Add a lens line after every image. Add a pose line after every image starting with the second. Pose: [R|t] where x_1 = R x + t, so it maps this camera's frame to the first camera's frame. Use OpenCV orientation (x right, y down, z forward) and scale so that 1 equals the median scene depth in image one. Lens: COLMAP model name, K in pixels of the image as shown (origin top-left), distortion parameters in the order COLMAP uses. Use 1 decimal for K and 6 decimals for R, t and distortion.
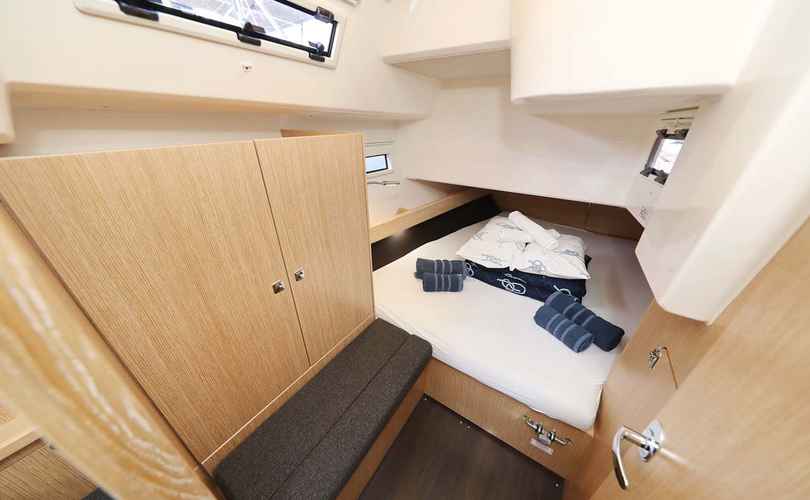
lens RADIAL K [[251.2, 0, 407.2], [0, 251.2, 261.4], [0, 0, 1]] dist [-0.002252, -0.000205]
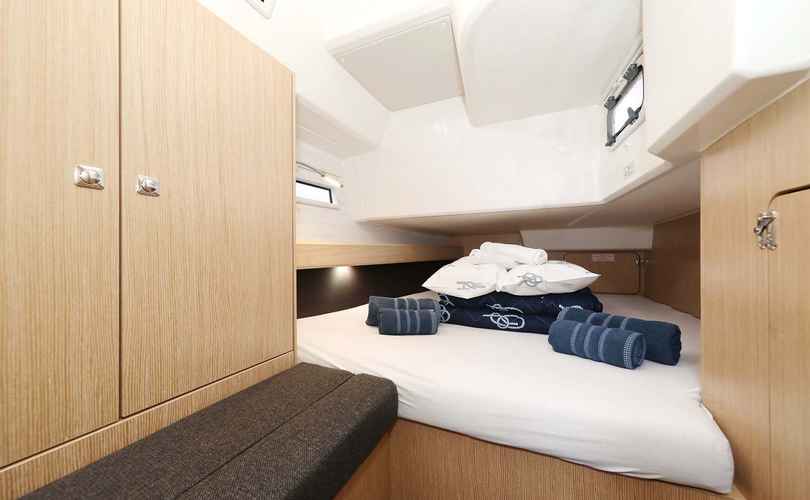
lens RADIAL K [[289.2, 0, 407.5], [0, 289.2, 251.8], [0, 0, 1]] dist [-0.001815, -0.000799]
pose [[0.987570, -0.012234, 0.156703, 0.020731], [0.085374, 0.878832, -0.469431, 0.288596], [-0.131972, 0.476975, 0.868952, 0.235321]]
